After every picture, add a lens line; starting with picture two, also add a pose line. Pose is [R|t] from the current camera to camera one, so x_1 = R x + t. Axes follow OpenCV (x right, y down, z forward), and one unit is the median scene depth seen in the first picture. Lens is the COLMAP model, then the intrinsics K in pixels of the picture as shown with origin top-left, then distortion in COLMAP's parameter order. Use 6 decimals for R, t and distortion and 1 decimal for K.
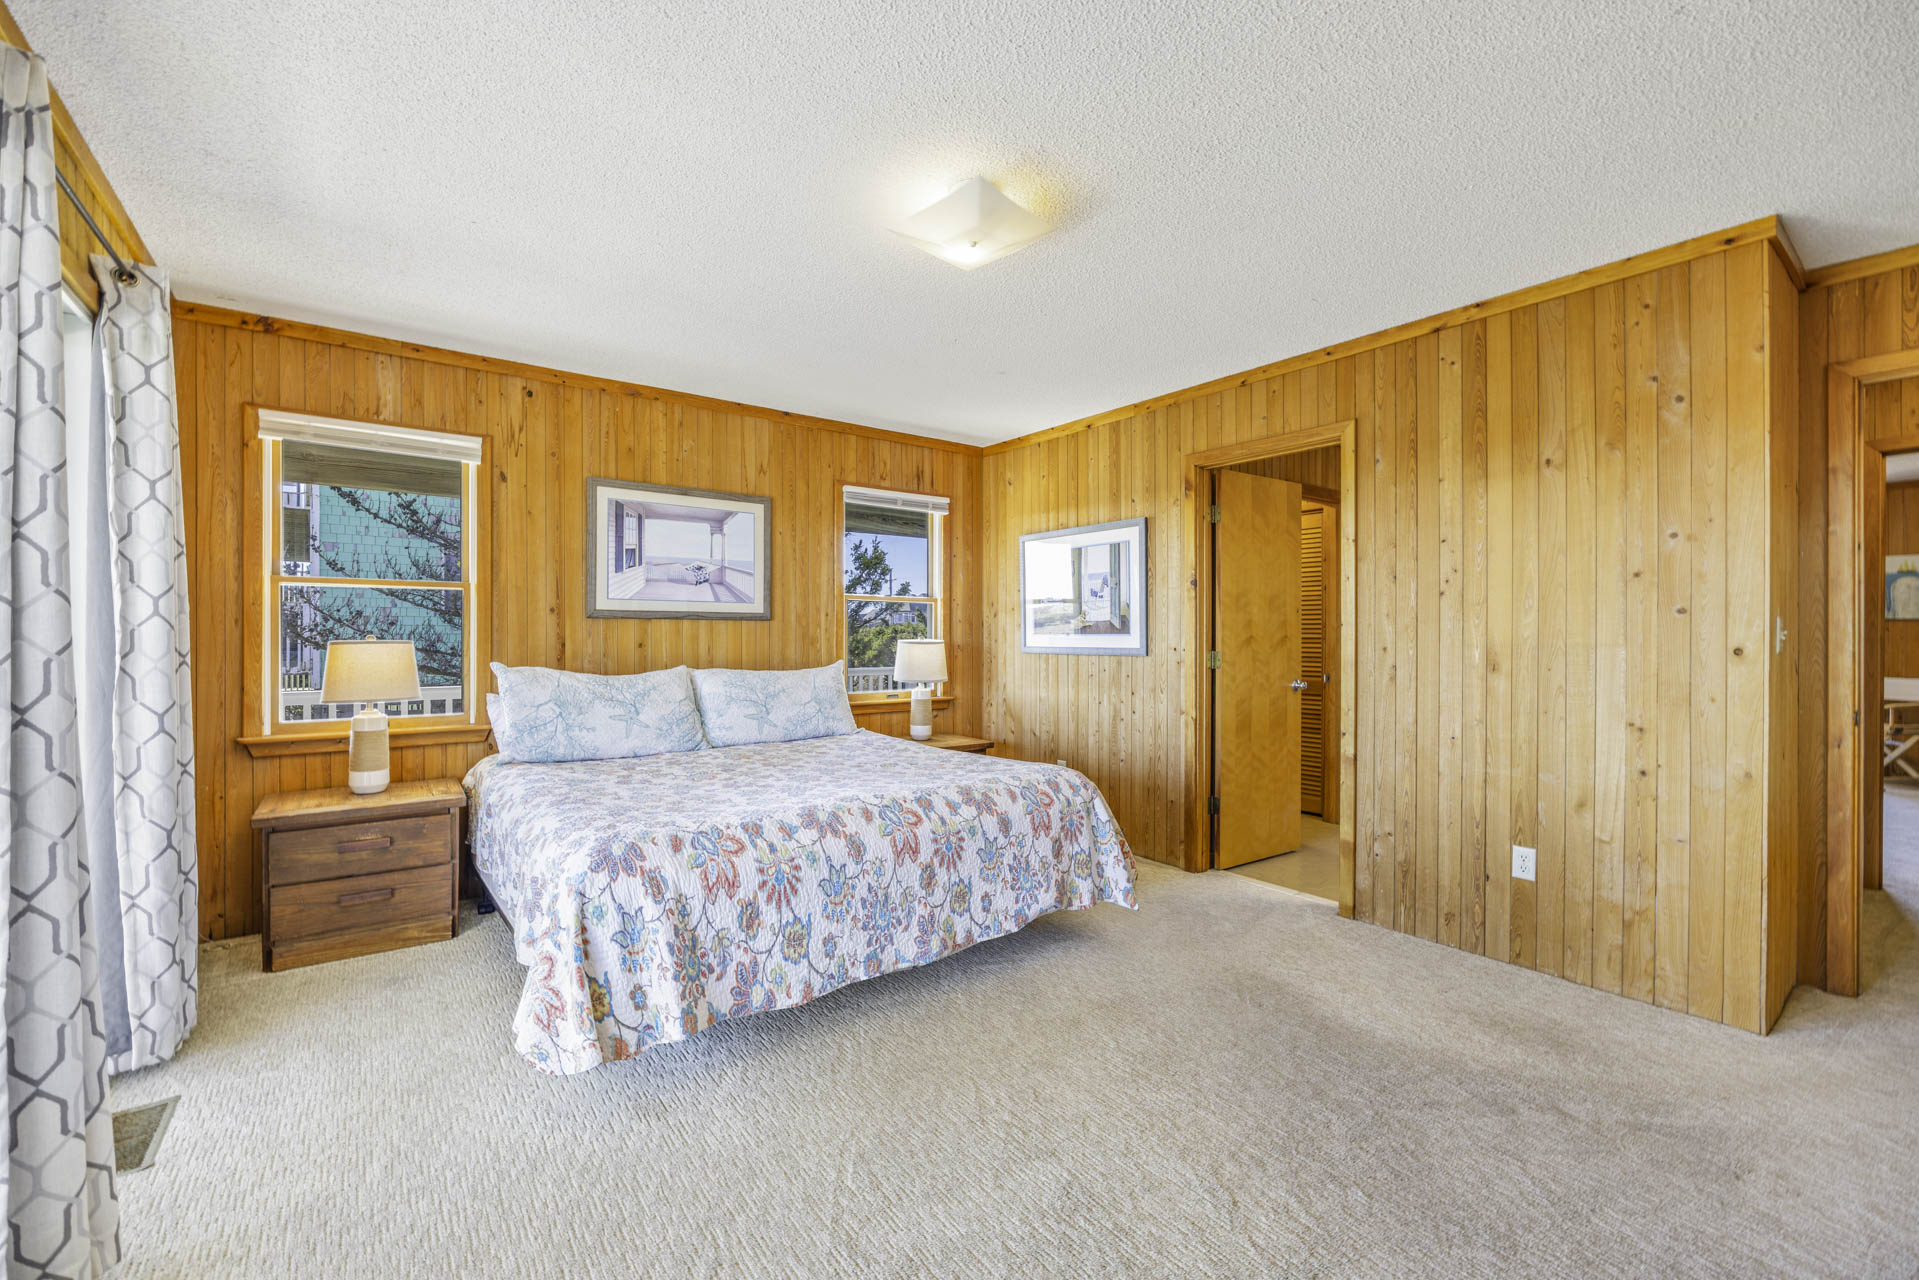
lens RADIAL K [[815.8, 0, 959.5], [0, 815.8, 640.0], [0, 0, 1]] dist [-0.001109, -0.000101]
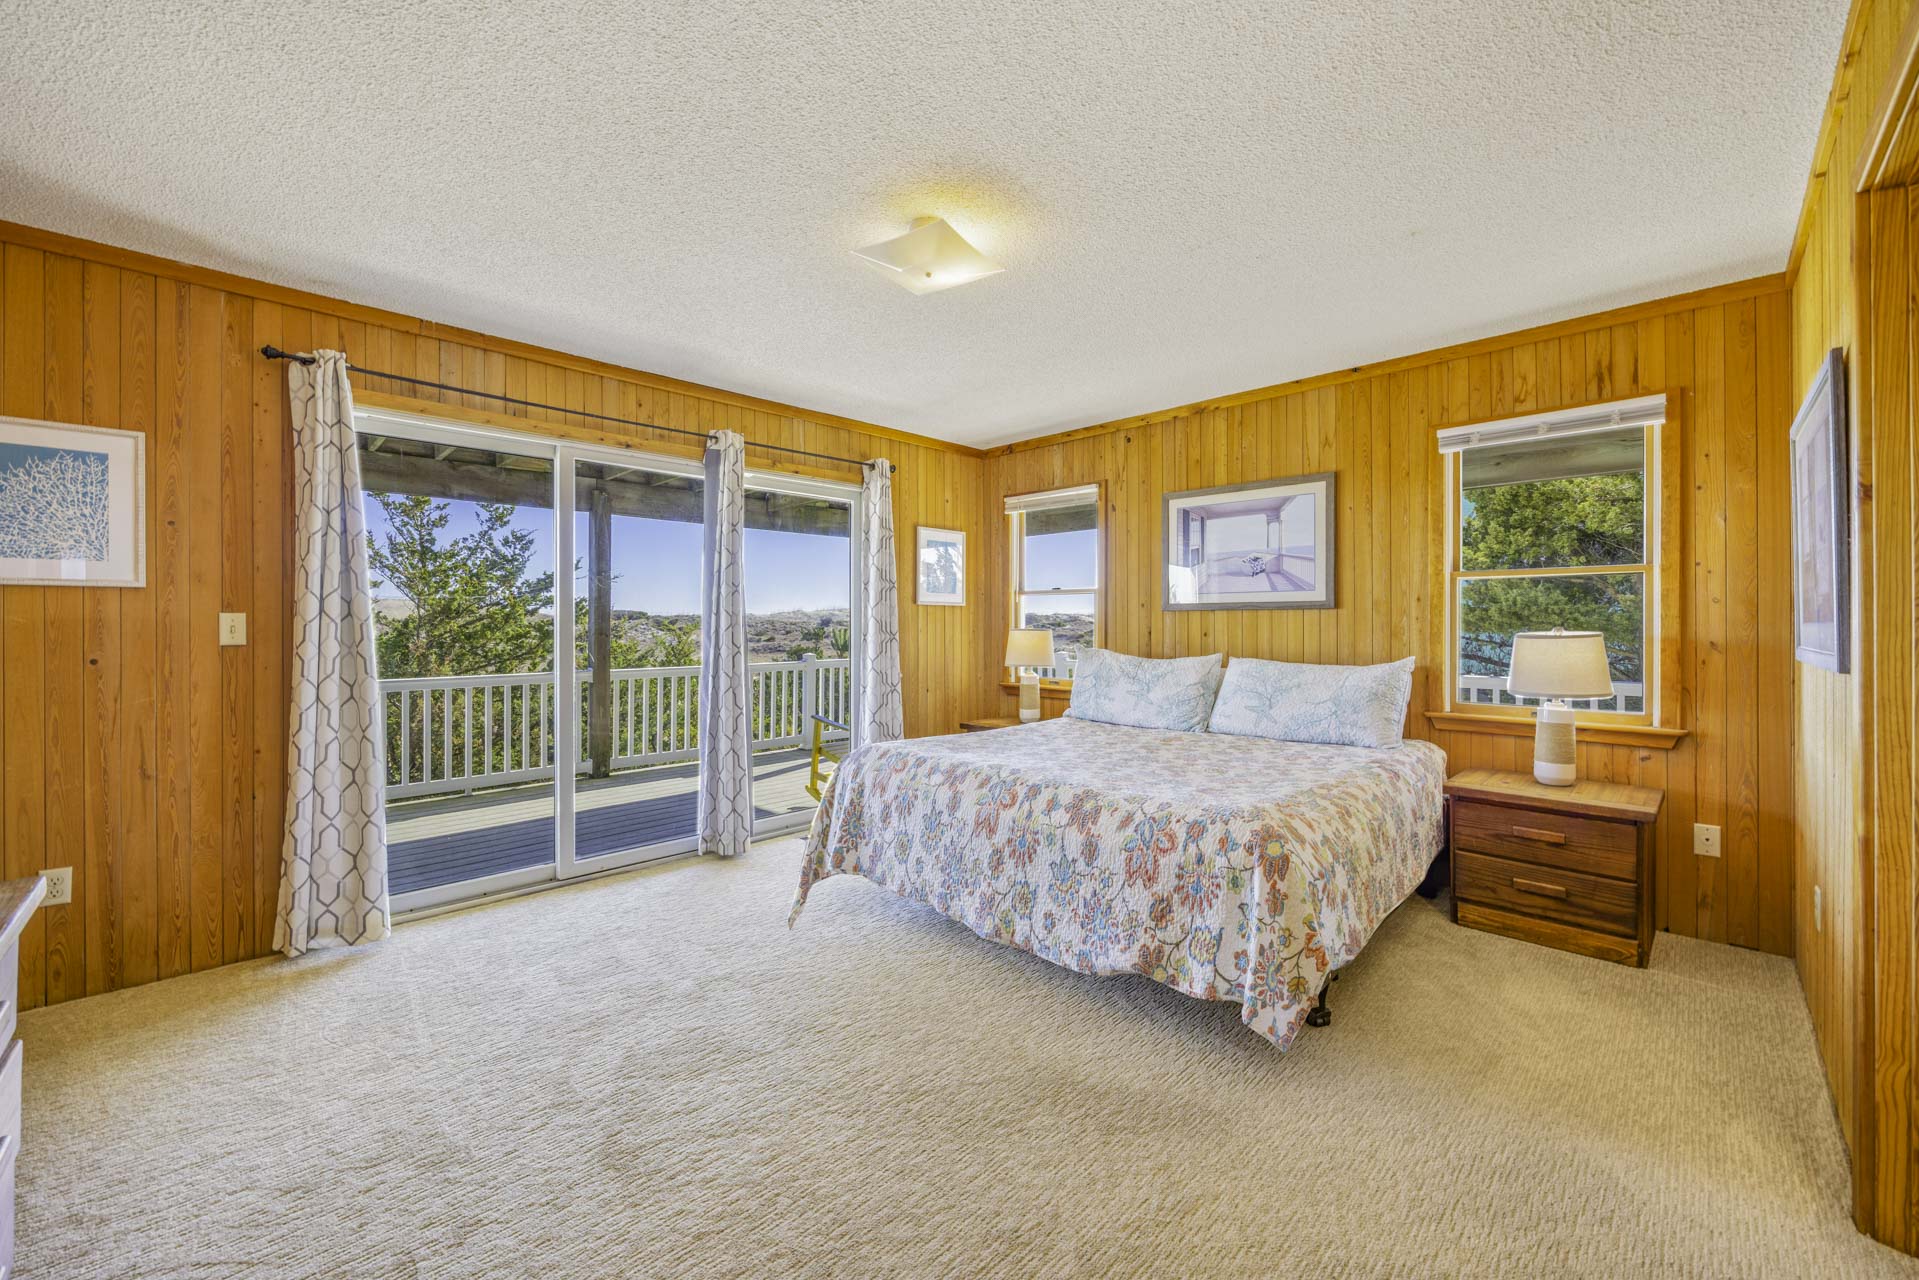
lens RADIAL K [[718.0, 0, 962.2], [0, 718.0, 634.7], [0, 0, 1]] dist [-0.002063, 0.000018]
pose [[0.162051, 0.008464, -0.986746, 0.504534], [-0.009970, 0.999926, 0.006939, 0.003441], [0.986732, 0.008713, 0.162123, 0.495033]]
